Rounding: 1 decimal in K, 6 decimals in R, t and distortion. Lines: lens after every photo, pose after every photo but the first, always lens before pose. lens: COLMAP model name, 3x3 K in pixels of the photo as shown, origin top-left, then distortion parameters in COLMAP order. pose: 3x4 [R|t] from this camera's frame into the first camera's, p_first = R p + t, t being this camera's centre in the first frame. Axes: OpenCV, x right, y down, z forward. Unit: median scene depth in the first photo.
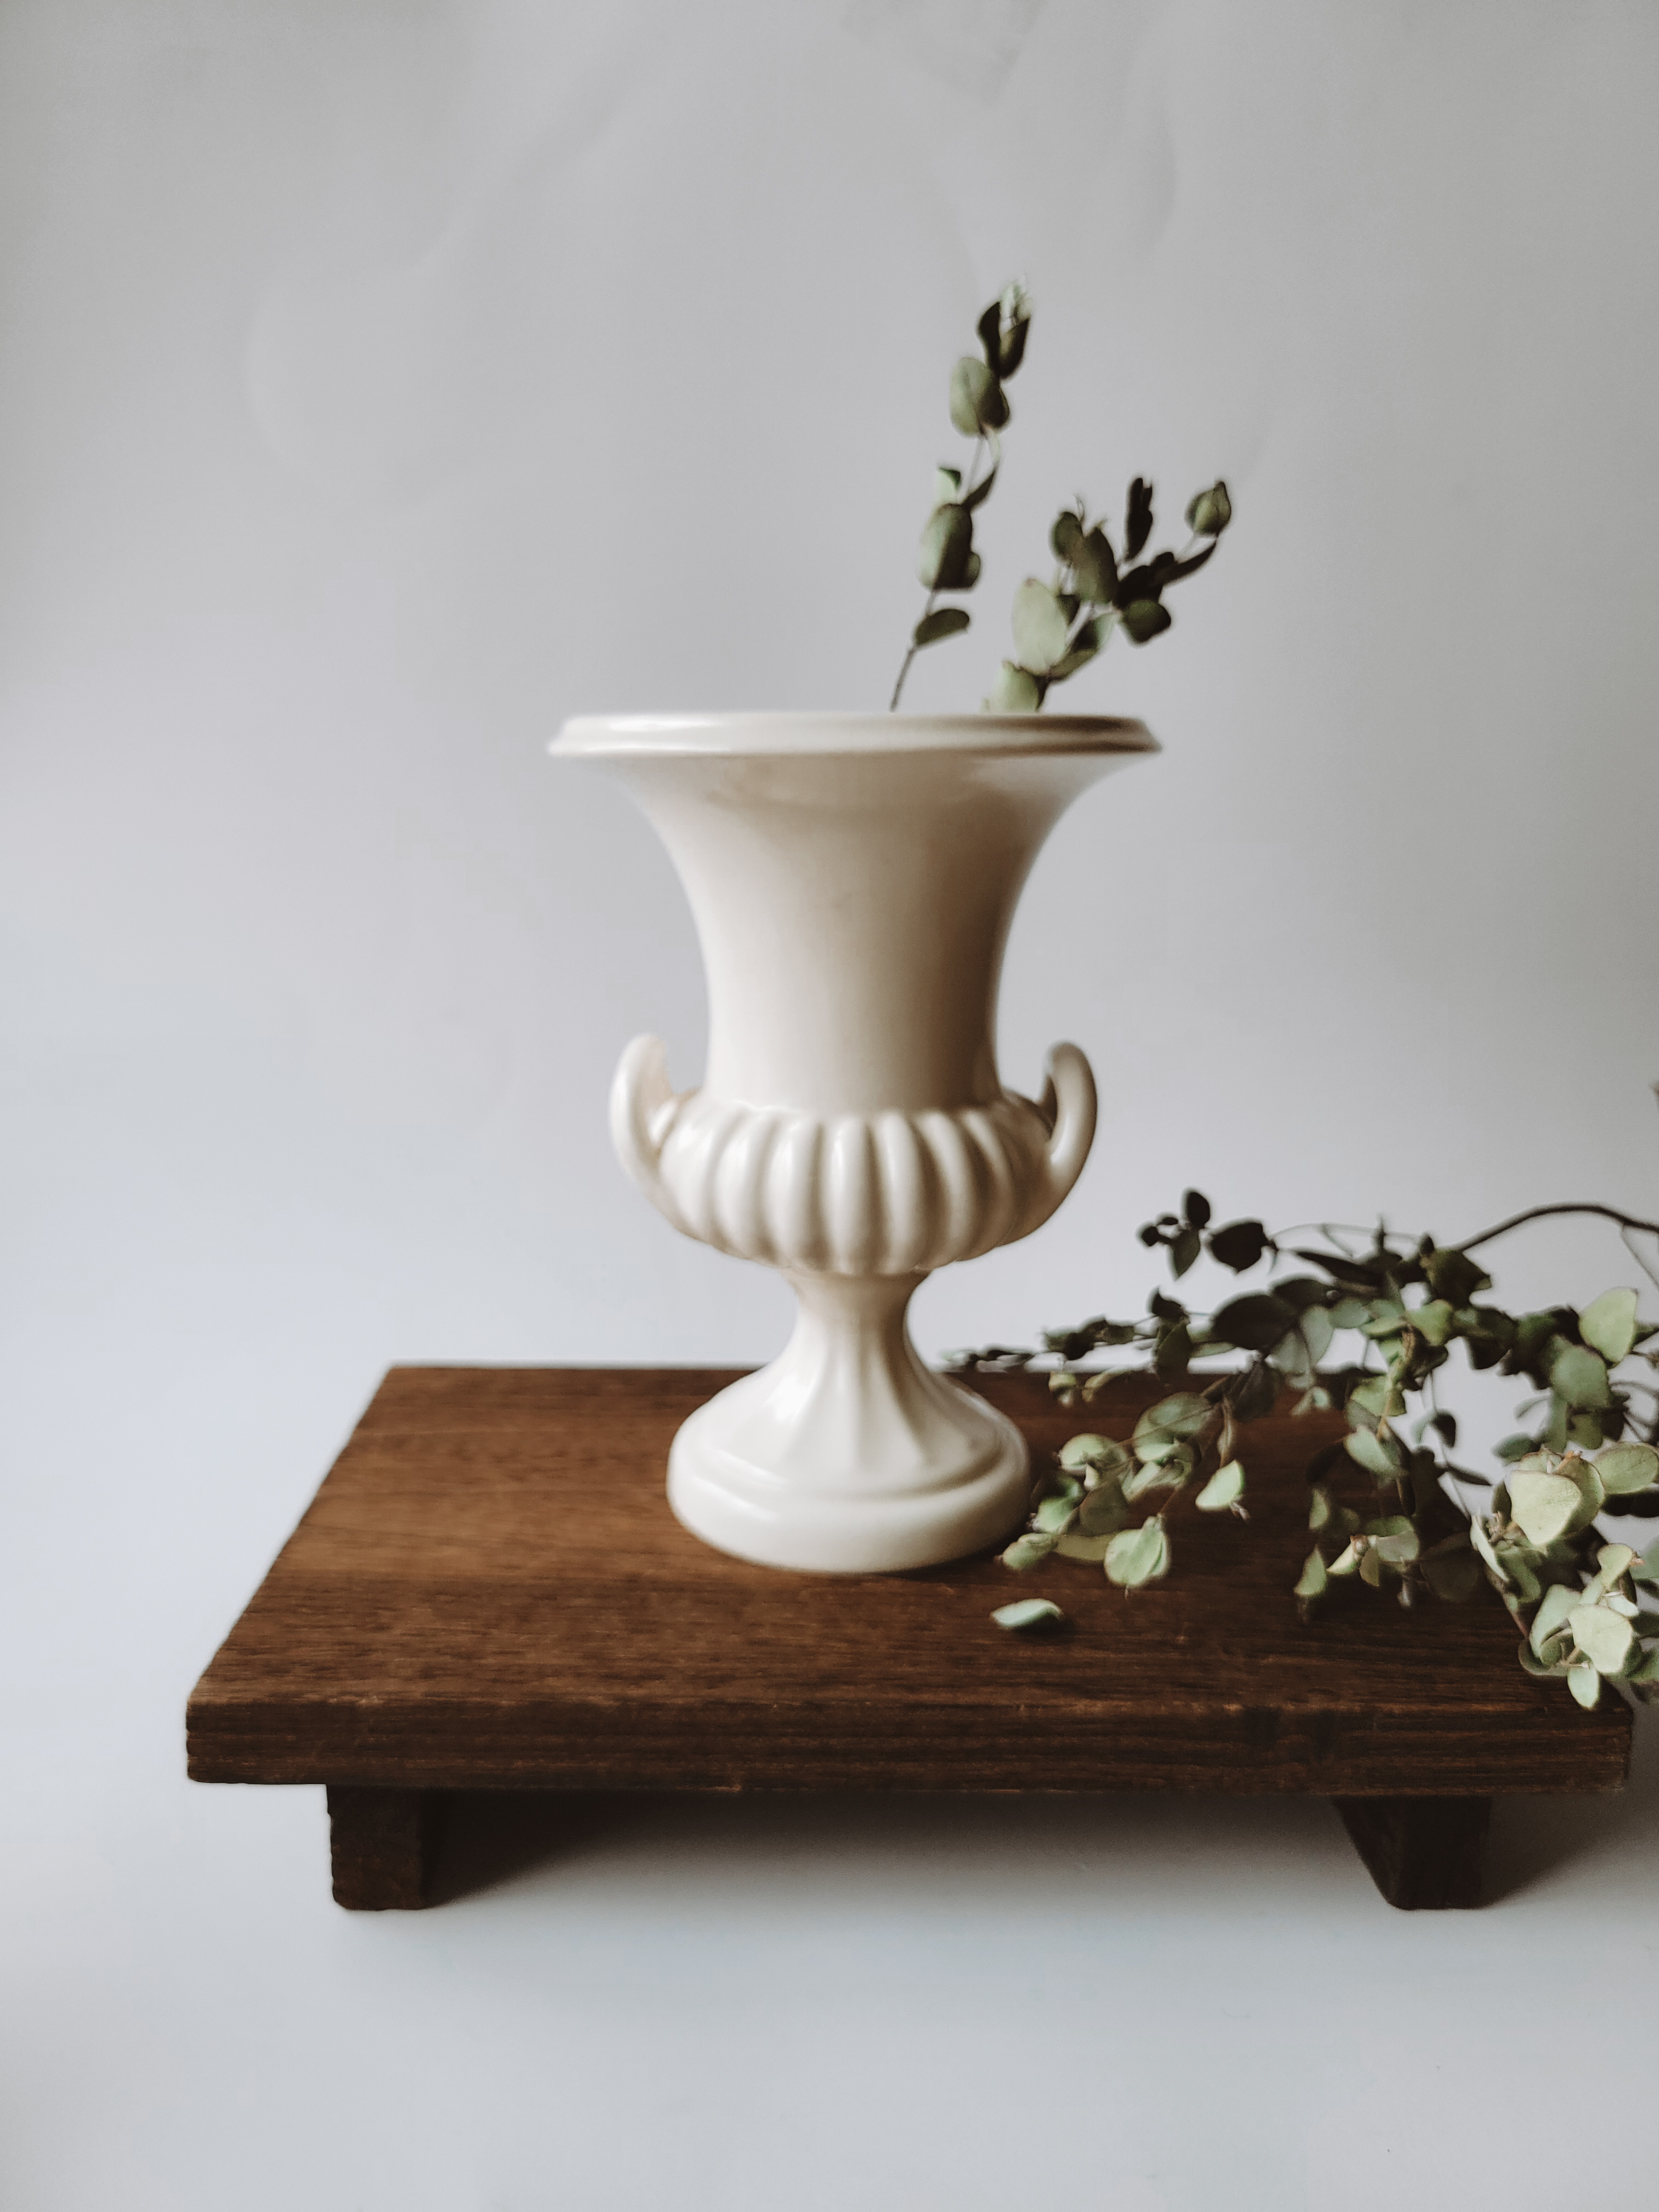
lens RADIAL K [[1694.3, 0, 820.4], [0, 1694.3, 1108.3], [0, 0, 1]] dist [0.014121, -0.008174]
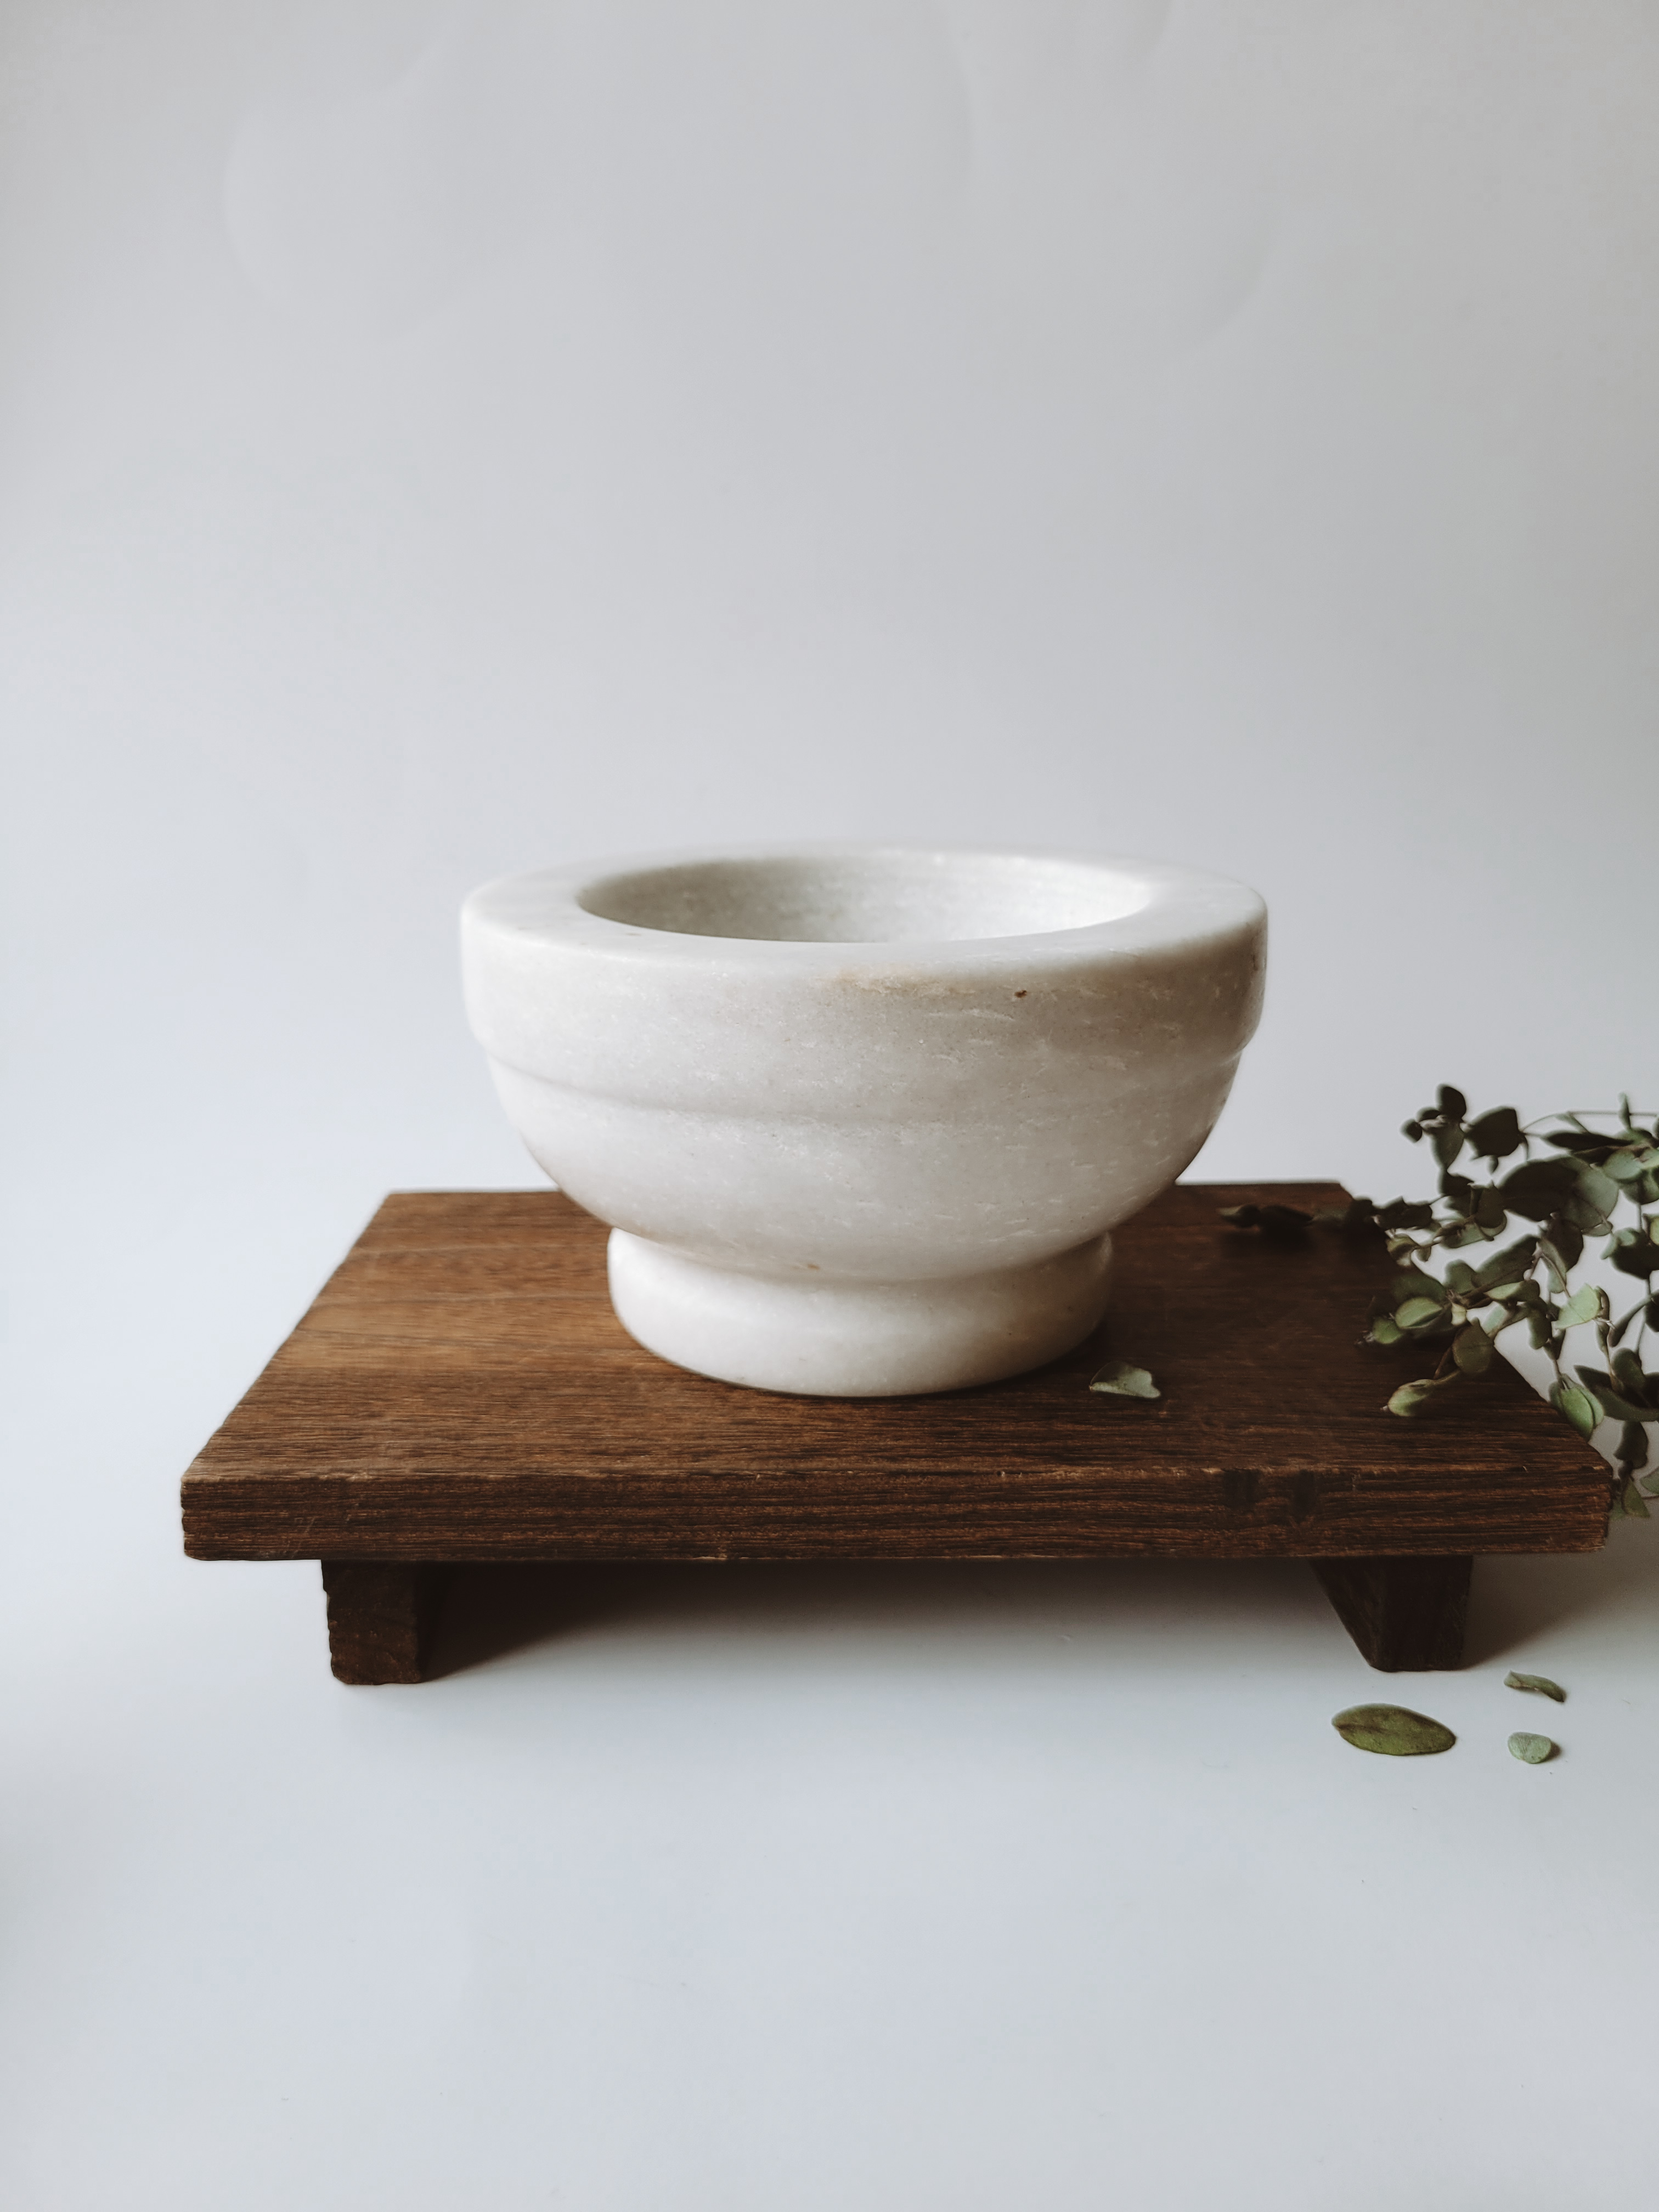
lens RADIAL K [[1694.3, 0, 822.1], [0, 1694.3, 1093.7], [0, 0, 1]] dist [0.014121, -0.008174]
pose [[0.999642, -0.020137, -0.017612, 0.033256], [0.020816, 0.999012, 0.039277, 0.083686], [0.016804, -0.039629, 0.999073, -0.001983]]
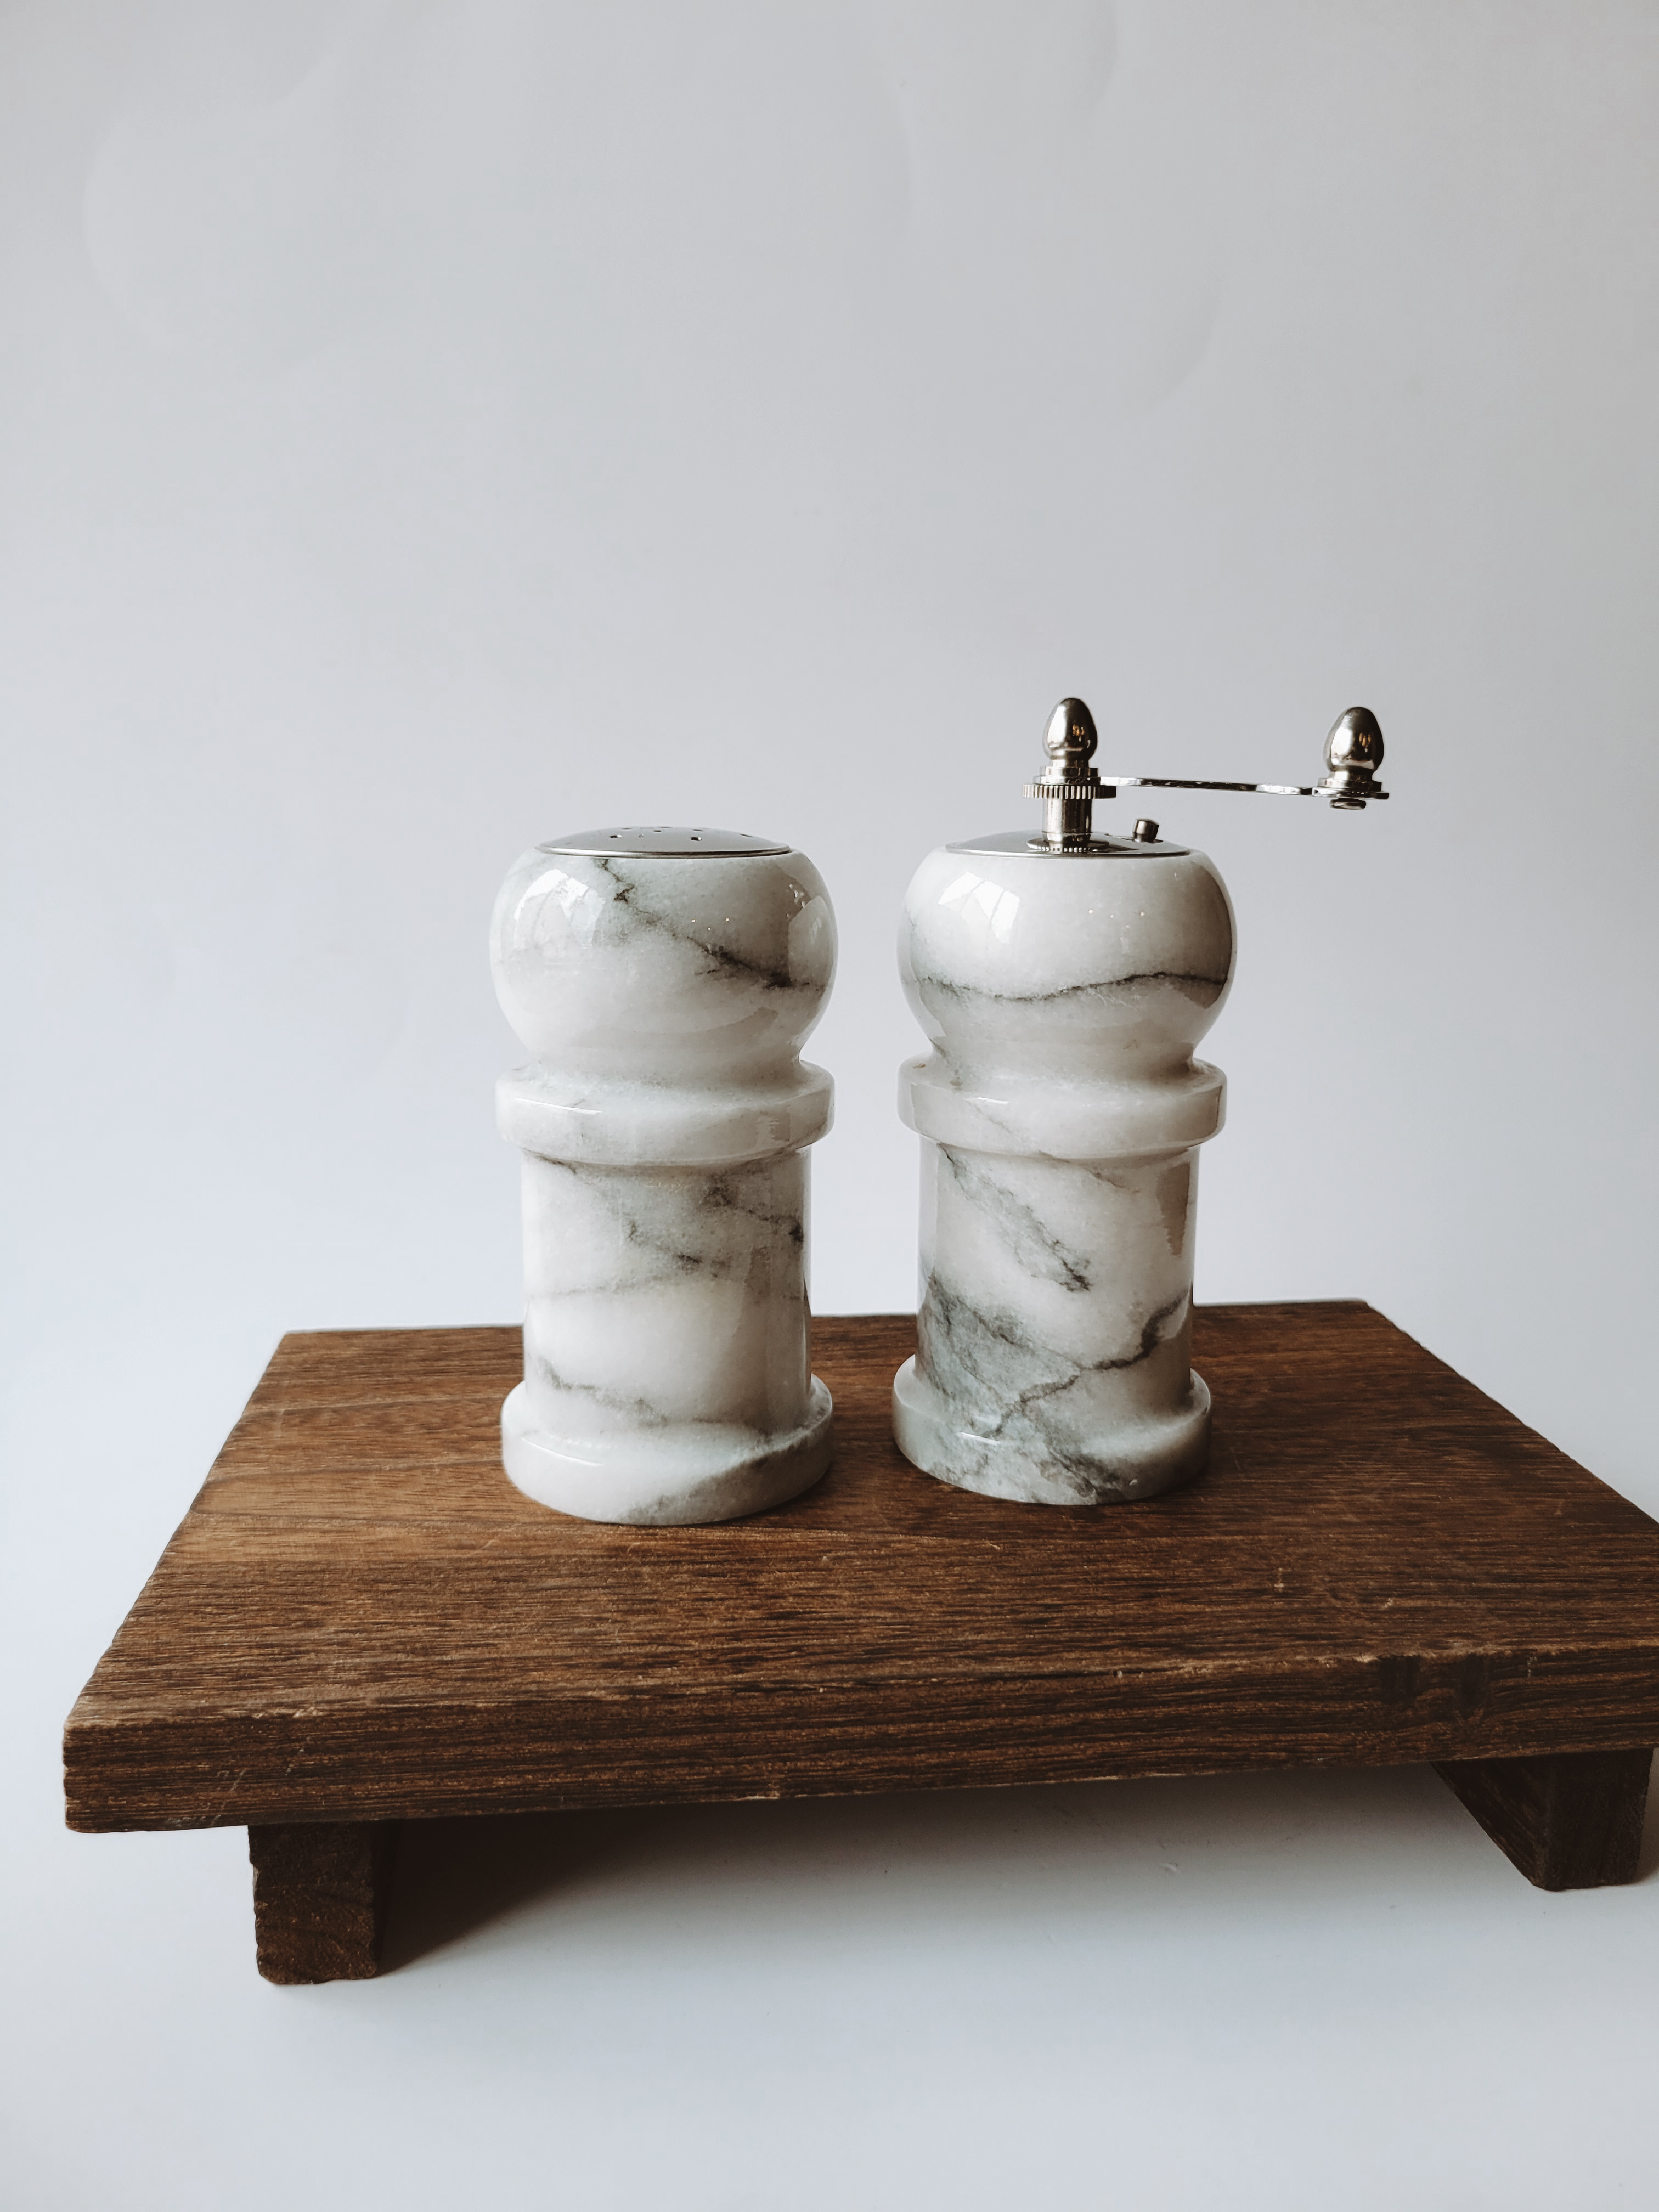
lens RADIAL K [[1694.3, 0, 812.7], [0, 1694.3, 1101.2], [0, 0, 1]] dist [0.014121, -0.008174]
pose [[0.995267, -0.026430, 0.093513, -0.096630], [0.028796, 0.999296, -0.024039, 0.090634], [-0.092812, 0.026618, 0.995328, 0.186125]]
